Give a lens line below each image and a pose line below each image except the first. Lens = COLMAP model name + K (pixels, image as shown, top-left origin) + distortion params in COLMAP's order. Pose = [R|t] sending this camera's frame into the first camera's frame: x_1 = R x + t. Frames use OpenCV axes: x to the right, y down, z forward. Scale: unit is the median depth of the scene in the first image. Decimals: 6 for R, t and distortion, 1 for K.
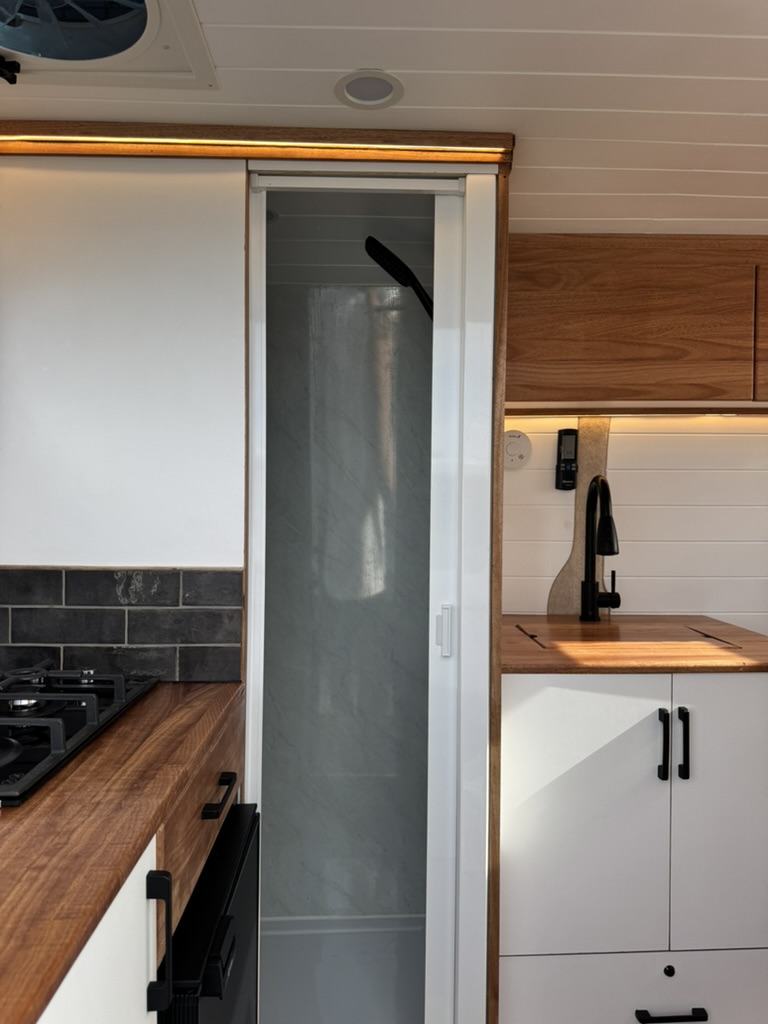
lens RADIAL K [[728.5, 0, 394.5], [0, 728.5, 513.7], [0, 0, 1]] dist [-0.000678, -0.003270]
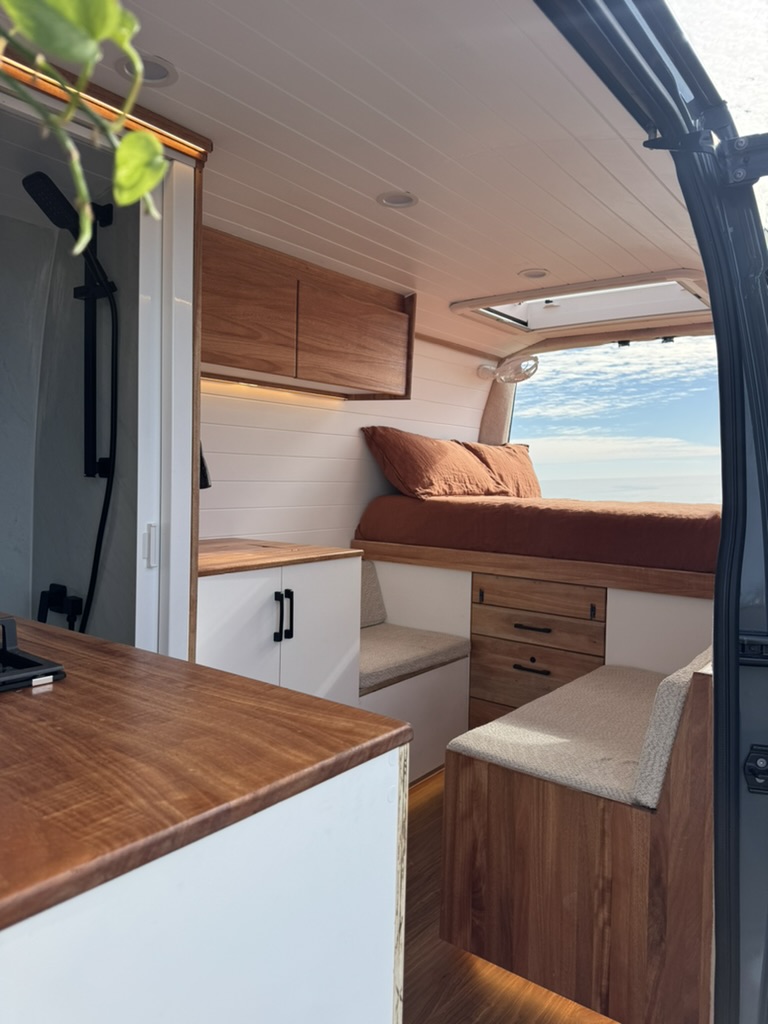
lens RADIAL K [[716.8, 0, 381.5], [0, 716.8, 510.9], [0, 0, 1]] dist [0.141038, -0.252792]
pose [[0.638302, -0.027896, 0.769280, -0.493180], [-0.005383, 0.999157, 0.040698, 0.046524], [-0.769767, -0.030118, 0.637614, -0.032500]]
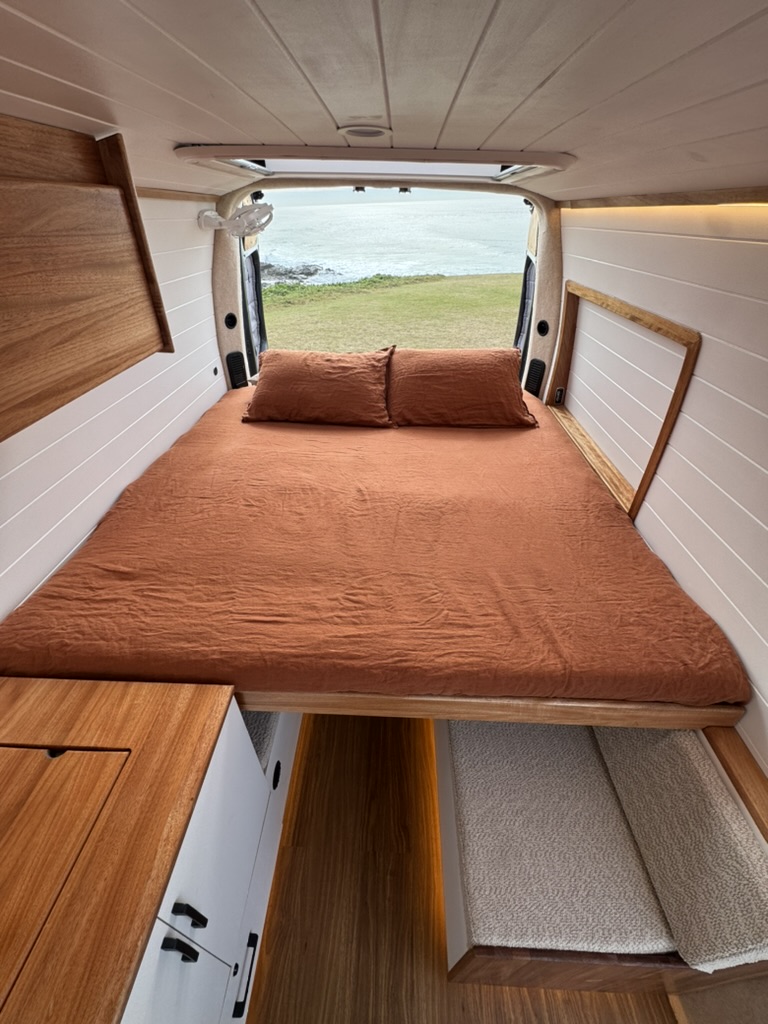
lens RADIAL K [[406.6, 0, 384.0], [0, 406.6, 512.0], [0, 0, 1]] dist [-0.001443, -0.000237]
pose [[0.070722, -0.592198, 0.802683, 0.266248], [0.003161, 0.804827, 0.593501, -0.318329], [-0.997491, -0.039437, 0.058791, 0.654956]]
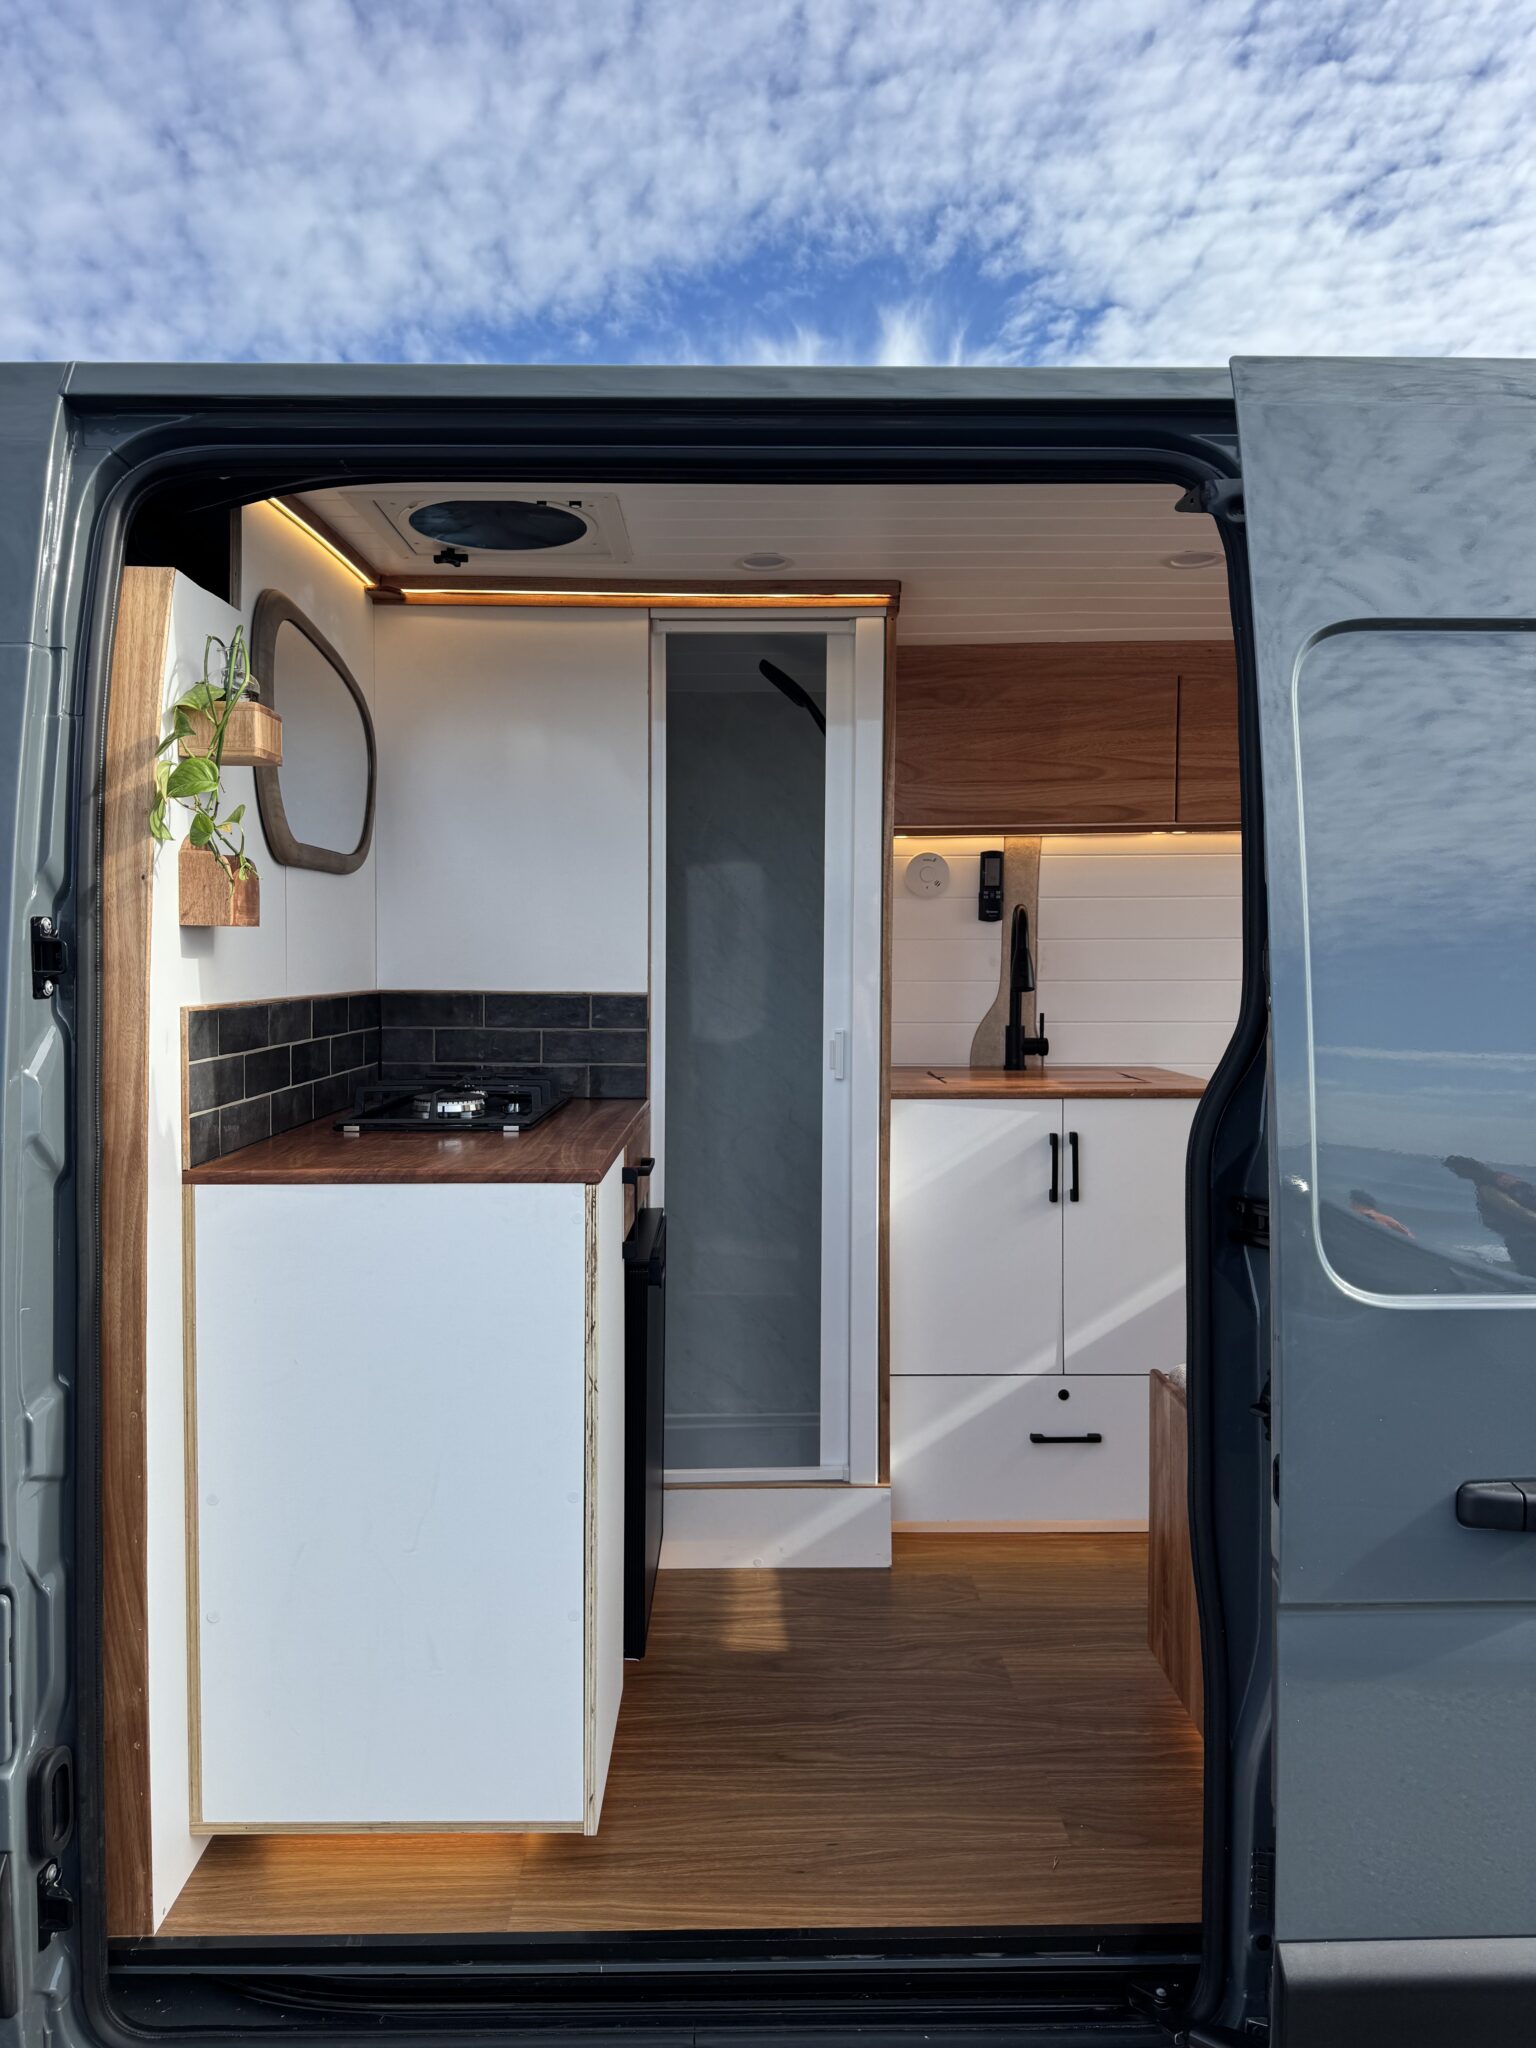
lens RADIAL K [[1433.7, 0, 763.0], [0, 1433.7, 1021.8], [0, 0, 1]] dist [0.141038, -0.252792]
pose [[0.999534, -0.003434, -0.030342, 0.021180], [0.004232, 0.999646, 0.026282, 0.049680], [0.030241, -0.026398, 0.999194, -0.885922]]
